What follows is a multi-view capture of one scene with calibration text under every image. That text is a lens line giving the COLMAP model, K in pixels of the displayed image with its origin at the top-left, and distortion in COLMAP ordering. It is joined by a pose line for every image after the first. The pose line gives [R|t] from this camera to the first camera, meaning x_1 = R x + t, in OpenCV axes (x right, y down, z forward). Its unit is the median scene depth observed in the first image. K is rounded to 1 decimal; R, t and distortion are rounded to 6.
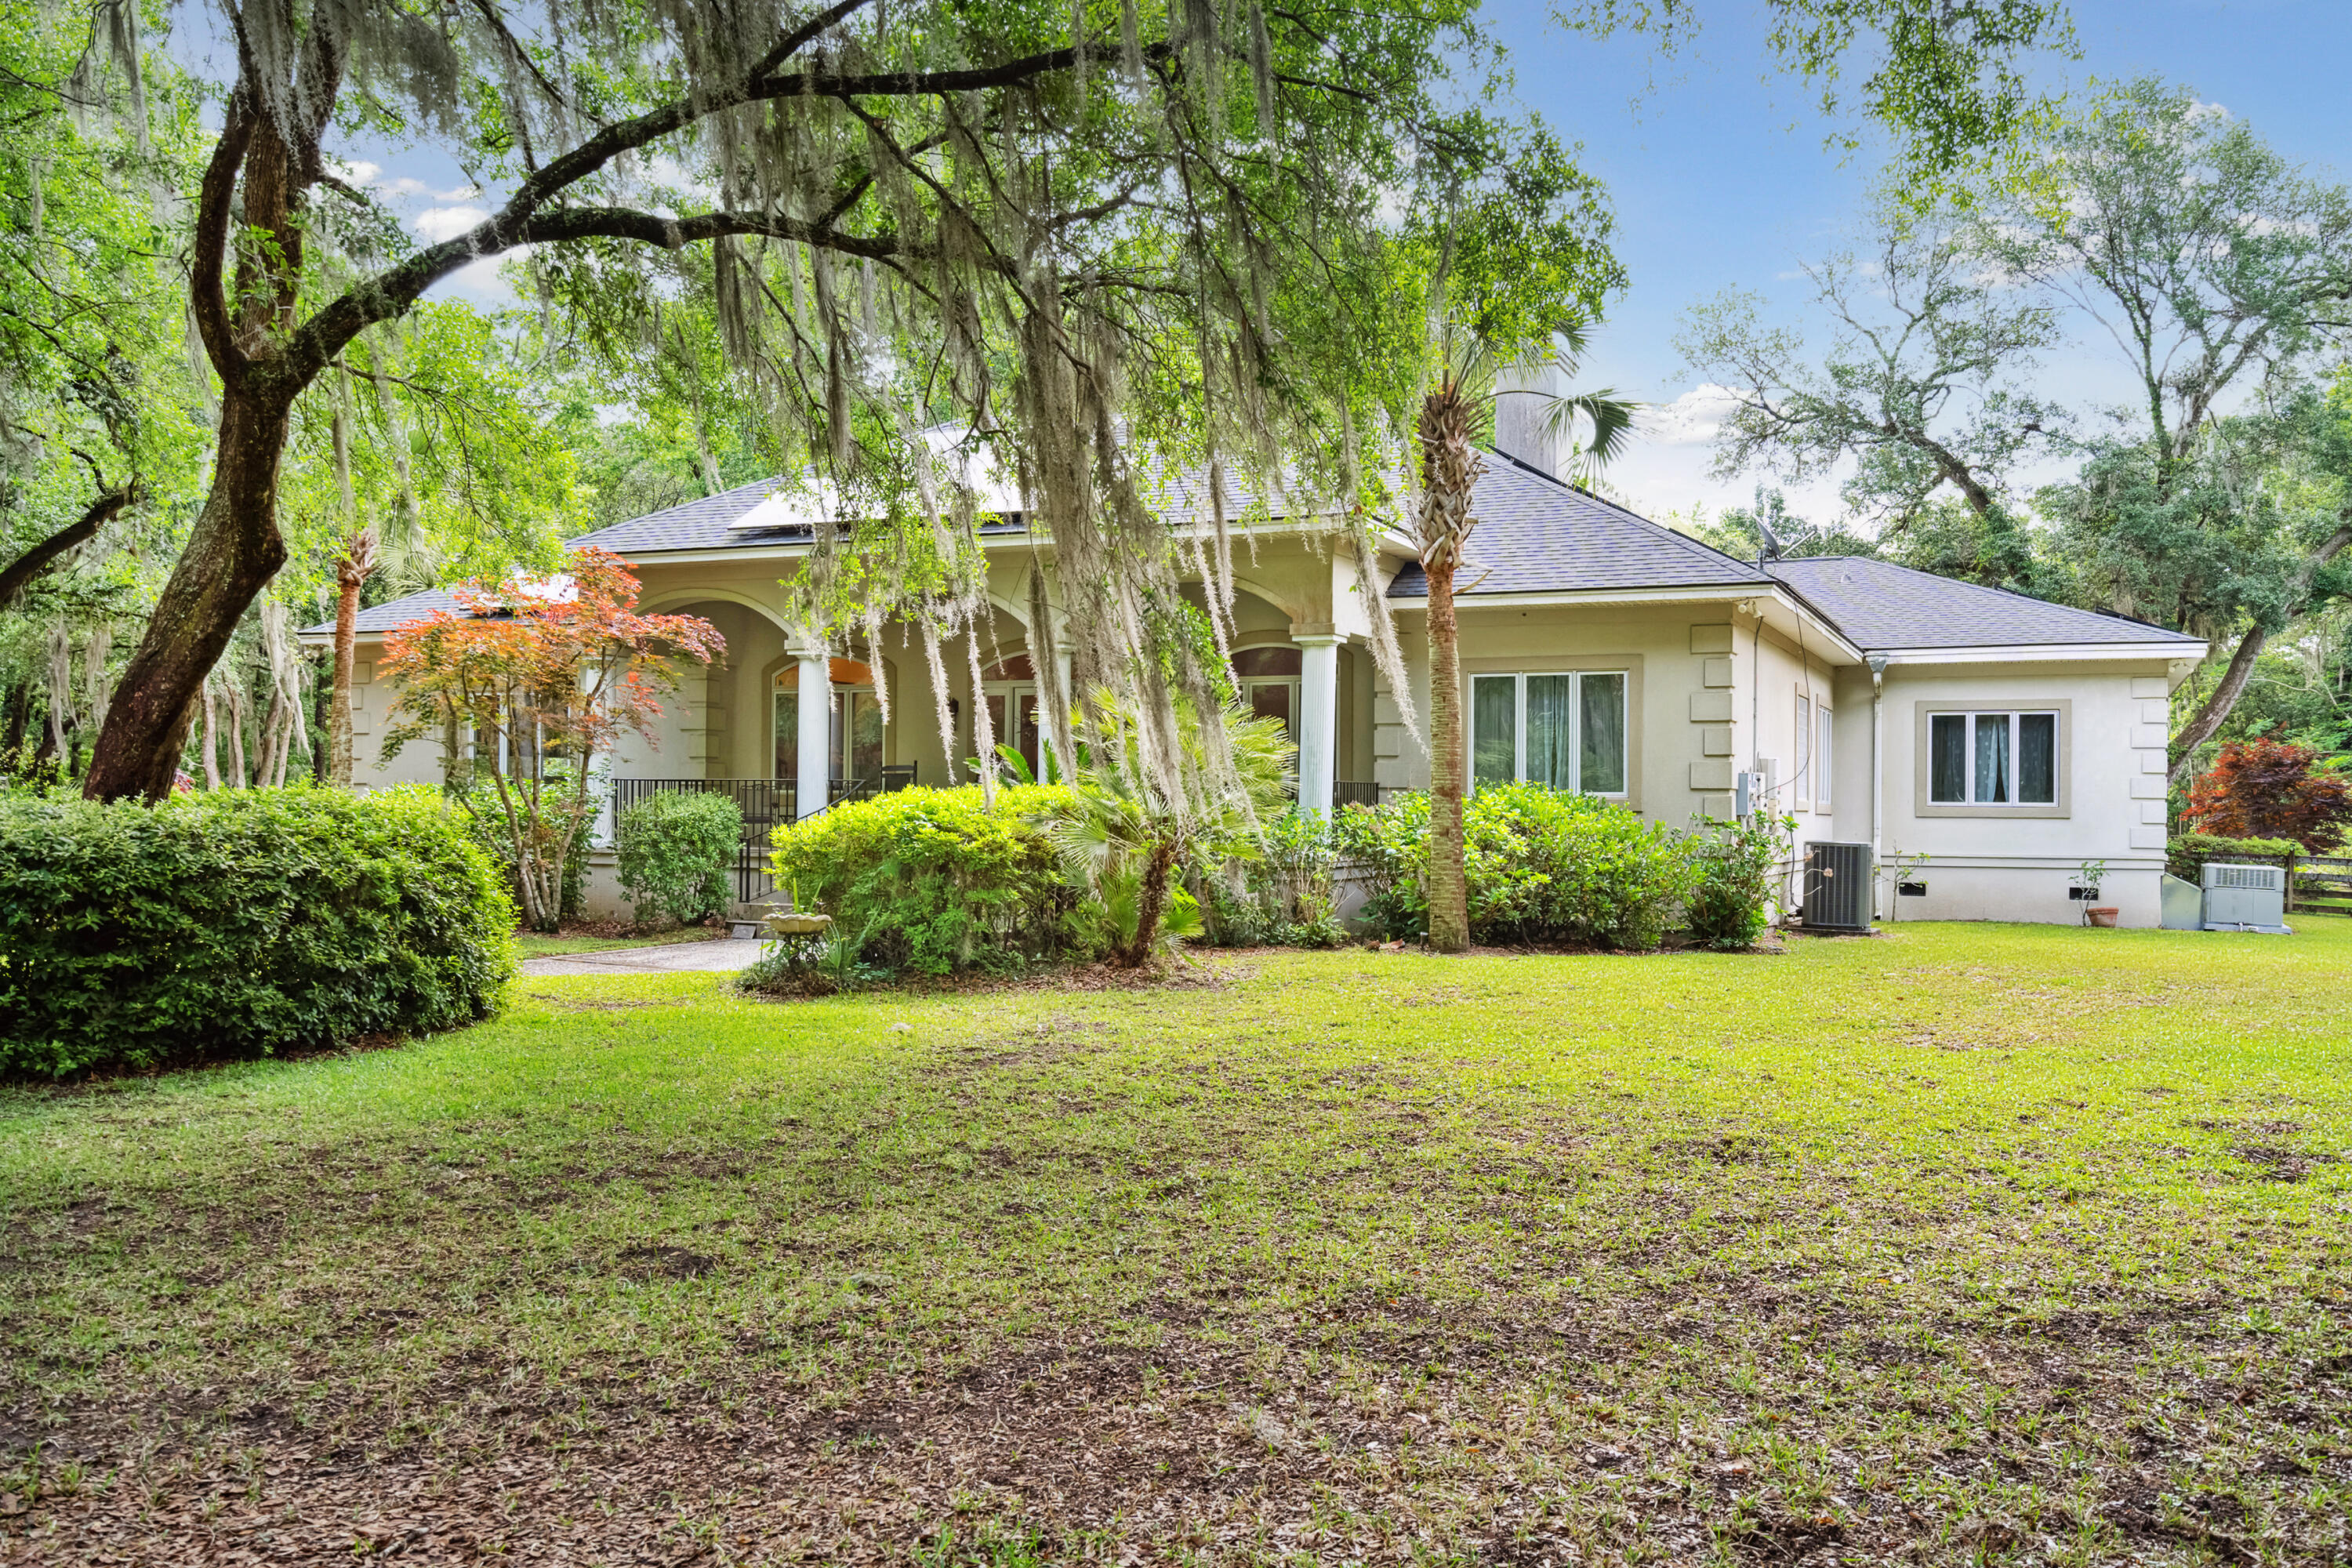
lens RADIAL K [[2114.7, 0, 1176.0], [0, 2114.7, 784.0], [0, 0, 1]] dist [-0.005062, -0.002019]
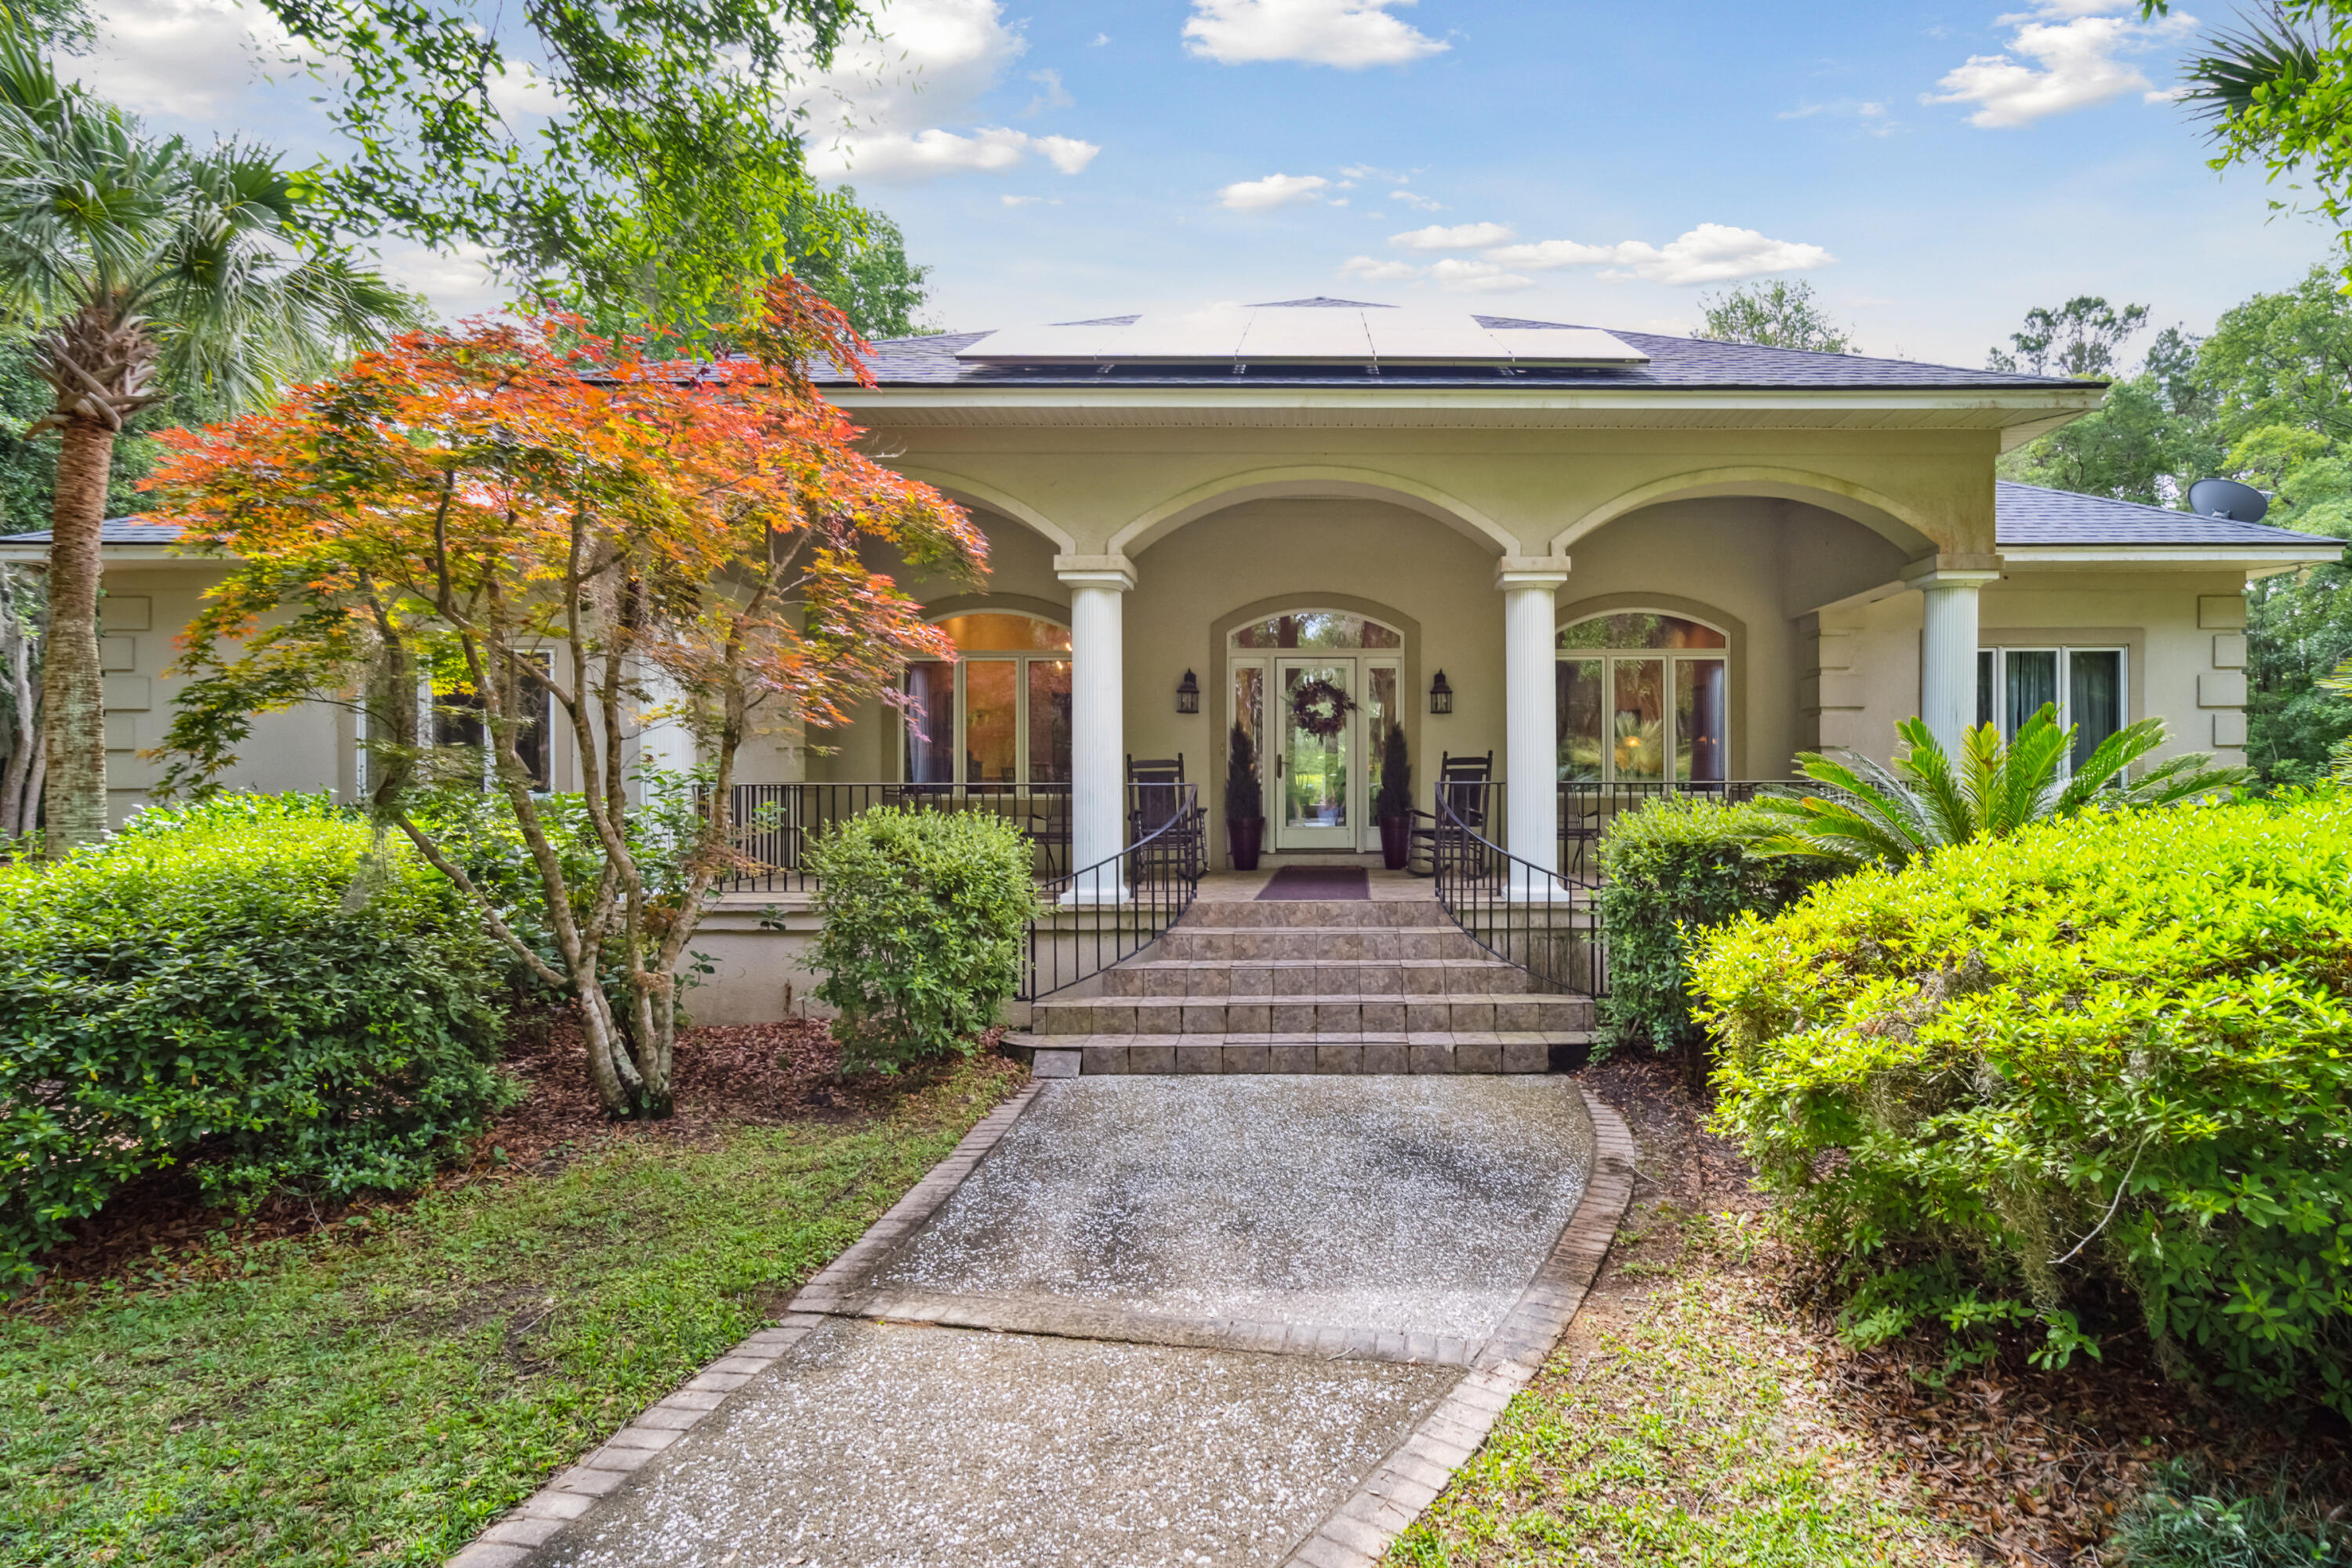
lens RADIAL K [[1032.2, 0, 1176.0], [0, 1032.2, 784.0], [0, 0, 1]] dist [0.001857, 0.000348]
pose [[0.908349, -0.010457, 0.418082, -0.279549], [0.004547, 0.999875, 0.015131, -0.006542], [-0.418188, -0.011844, 0.908283, 0.718740]]
